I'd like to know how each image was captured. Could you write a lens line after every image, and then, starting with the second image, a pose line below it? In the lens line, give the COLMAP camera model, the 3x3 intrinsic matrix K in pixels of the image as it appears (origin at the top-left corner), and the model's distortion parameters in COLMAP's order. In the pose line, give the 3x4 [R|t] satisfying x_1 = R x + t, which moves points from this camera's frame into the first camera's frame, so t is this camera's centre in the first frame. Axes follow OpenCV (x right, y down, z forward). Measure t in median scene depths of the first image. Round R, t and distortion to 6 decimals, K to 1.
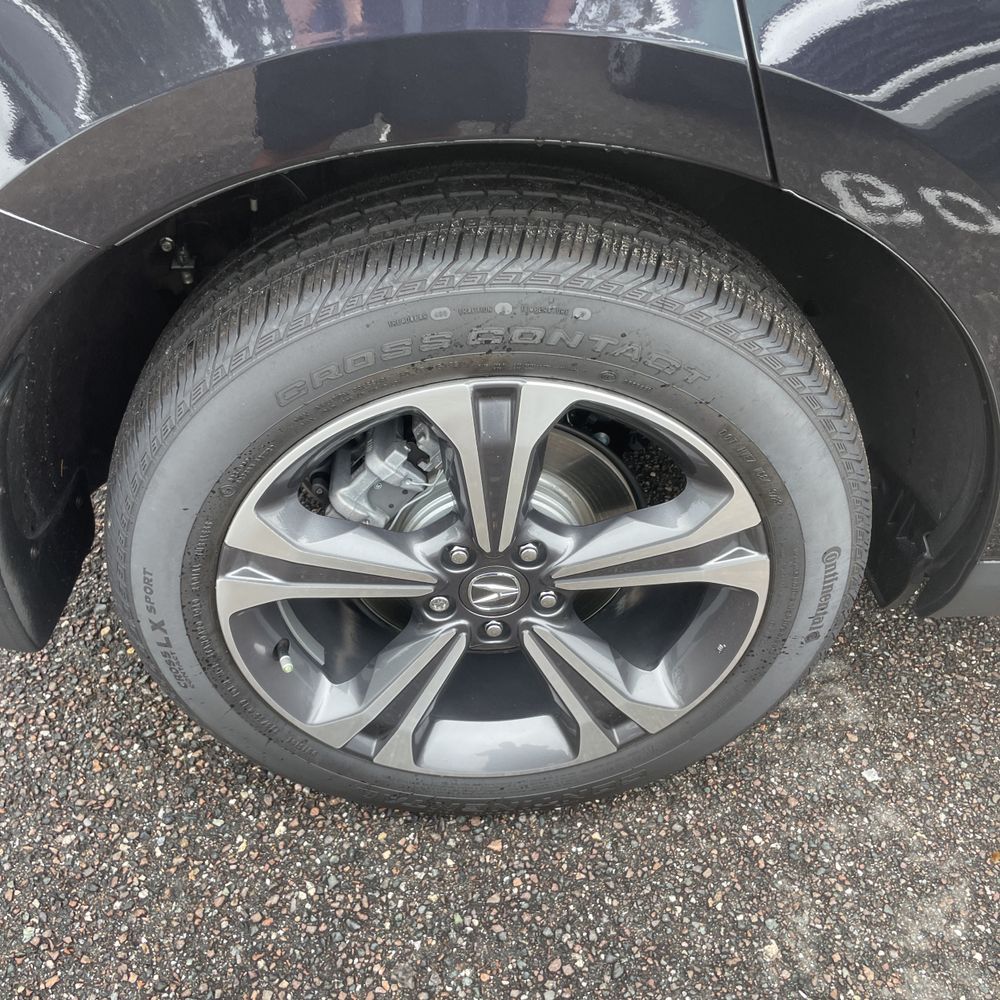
lens RADIAL K [[1003.4, 0, 497.7], [0, 1003.4, 496.2], [0, 0, 1]] dist [0.087067, -0.117945]
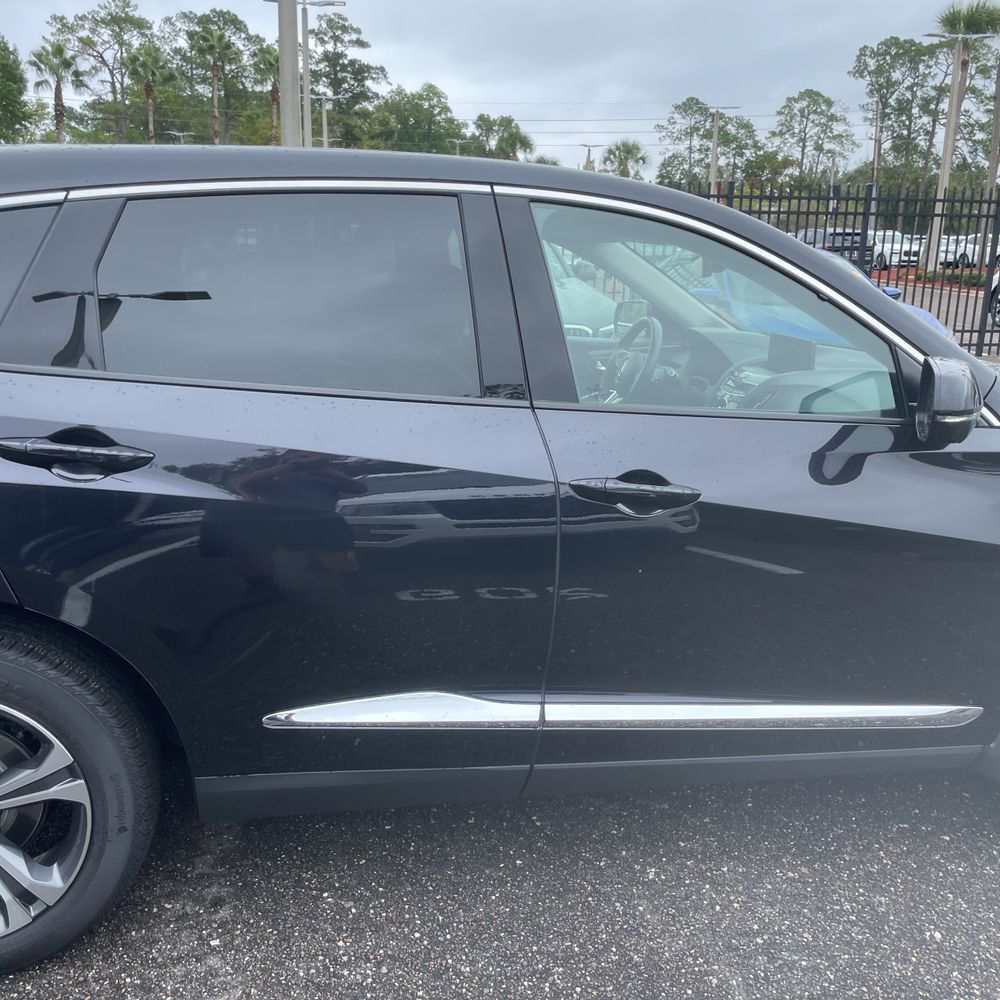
lens RADIAL K [[1004.7, 0, 487.4], [0, 1004.7, 502.2], [0, 0, 1]] dist [0.108635, -0.142430]
pose [[0.992059, -0.040785, 0.118975, 0.793306], [0.087767, 0.902053, -0.422607, 0.459795], [-0.090086, 0.429693, 0.898470, -1.091565]]
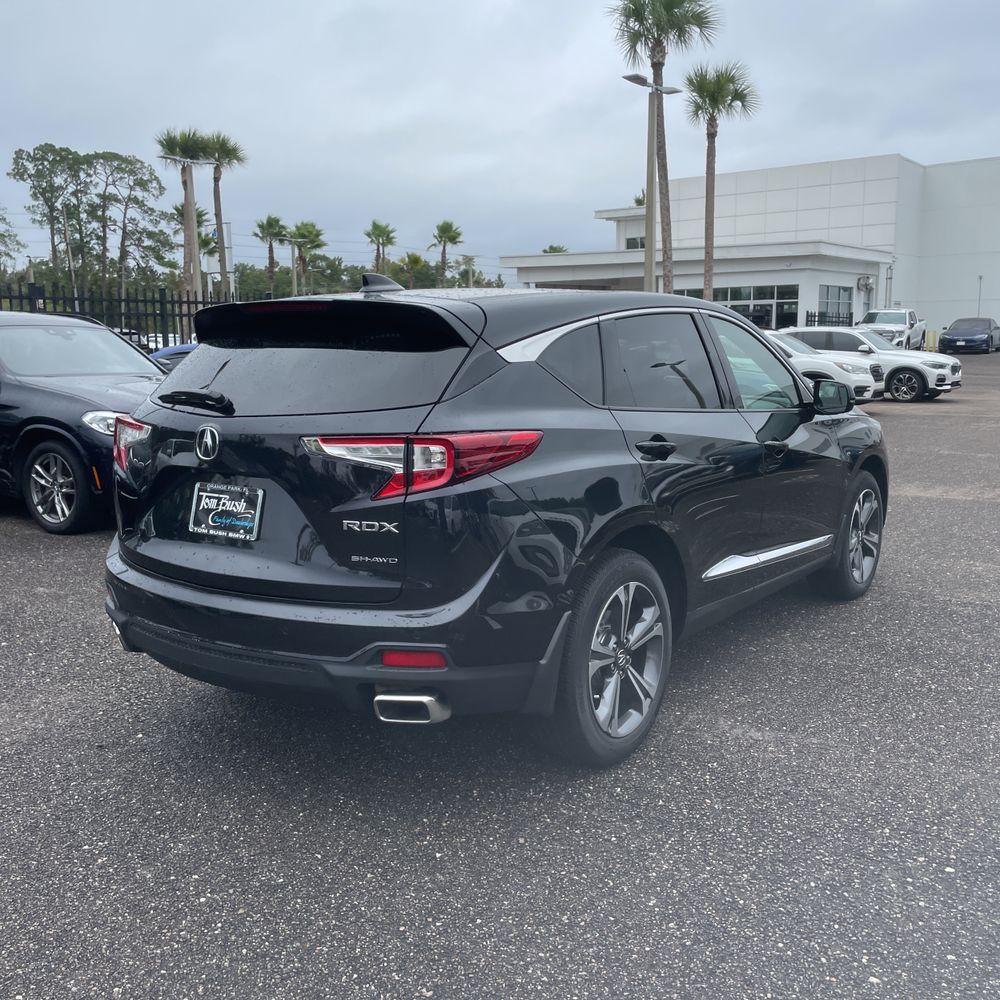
lens RADIAL K [[1050.0, 0, 487.1], [0, 1050.0, 502.8], [0, 0, 1]] dist [0.089535, -0.122823]
pose [[0.625396, -0.156127, 0.764529, -2.907170], [0.525985, 0.808075, -0.265244, 0.373374], [-0.576385, 0.568013, 0.587487, -1.142384]]
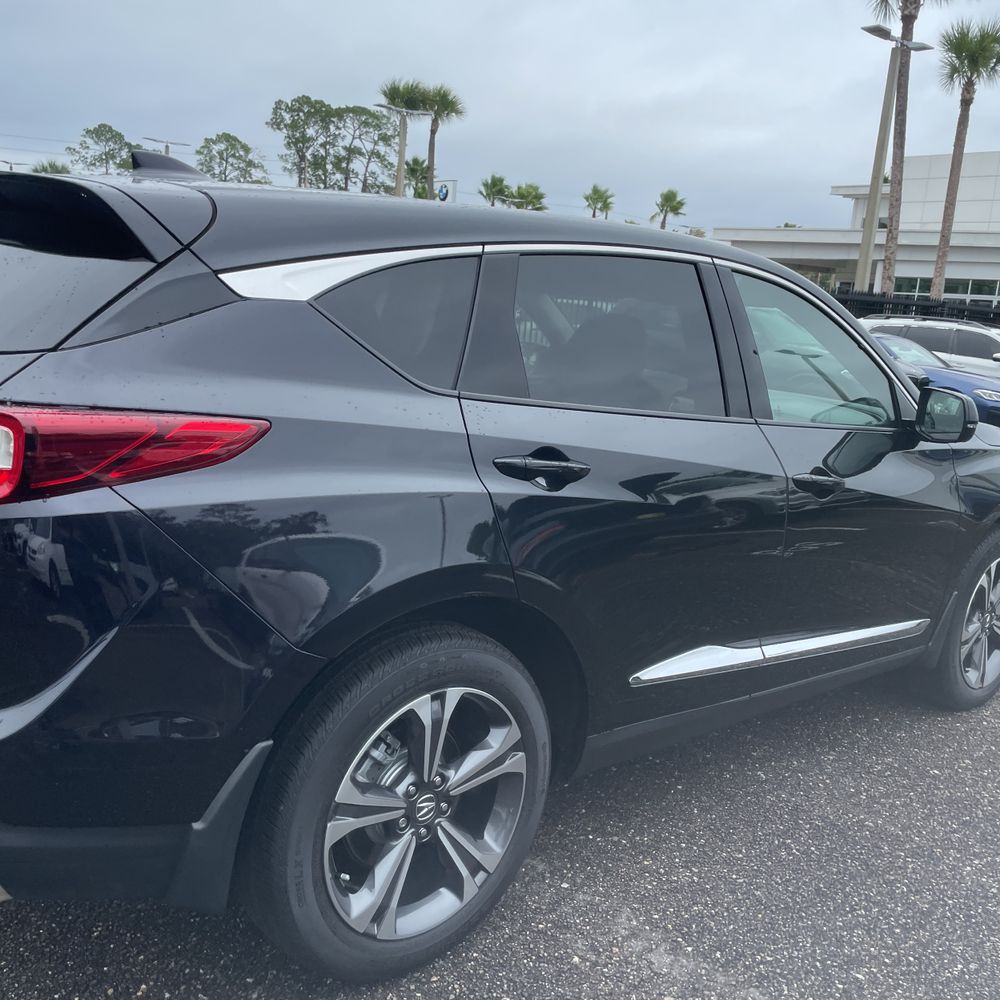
lens RADIAL K [[1034.8, 0, 472.8], [0, 1034.8, 501.2], [0, 0, 1]] dist [0.061743, -0.062517]
pose [[0.787775, -0.088593, 0.609558, -1.161627], [0.357443, 0.871687, -0.335257, 0.293413], [-0.501642, 0.481989, 0.718360, -0.896006]]
